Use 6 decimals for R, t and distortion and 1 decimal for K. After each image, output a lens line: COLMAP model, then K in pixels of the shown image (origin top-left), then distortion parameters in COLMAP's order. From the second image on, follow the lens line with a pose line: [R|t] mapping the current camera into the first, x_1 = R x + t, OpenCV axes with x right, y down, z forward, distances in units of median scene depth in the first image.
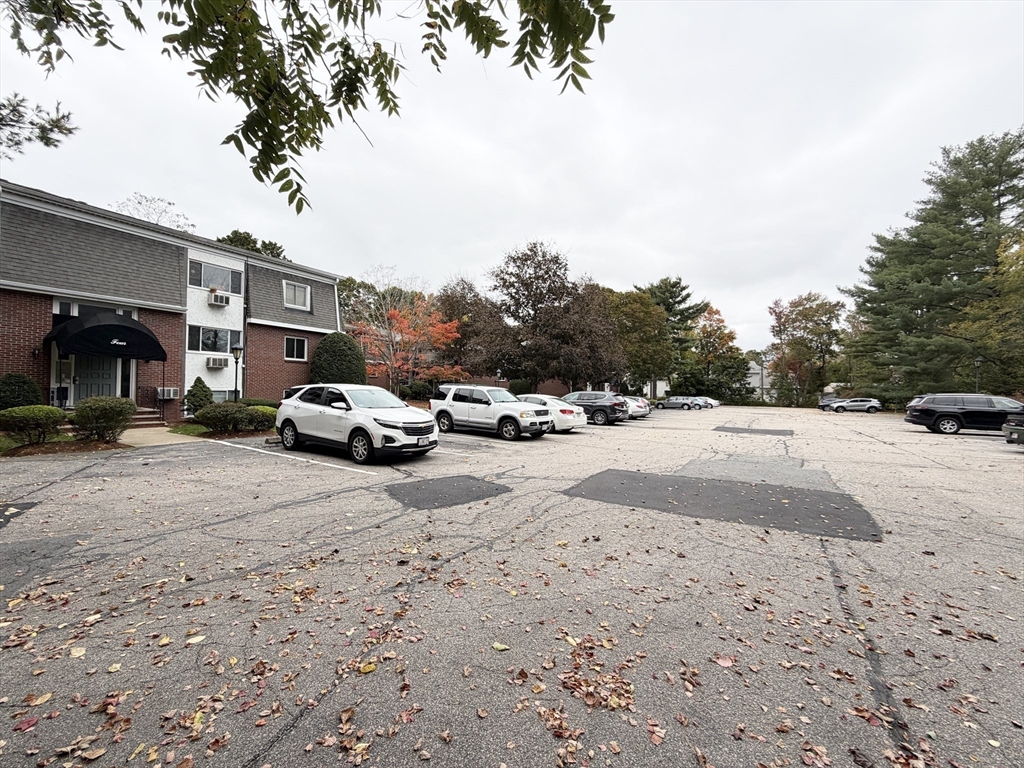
lens RADIAL K [[408.4, 0, 509.1], [0, 408.4, 384.5], [0, 0, 1]] dist [-0.001202, -0.000622]
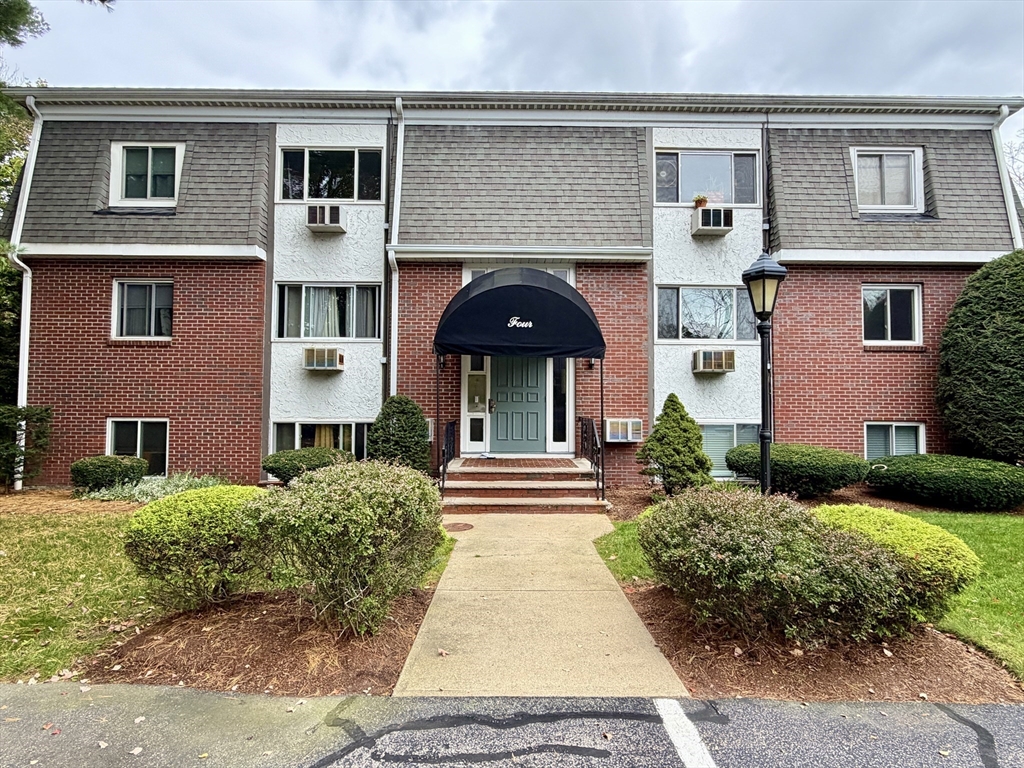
lens RADIAL K [[540.5, 0, 512.0], [0, 540.5, 384.0], [0, 0, 1]] dist [-0.000581, -0.000173]
pose [[0.544328, -0.042603, -0.837790, -0.345058], [0.012753, 0.999014, -0.042516, -0.006938], [0.838776, 0.012458, 0.544335, 0.500584]]
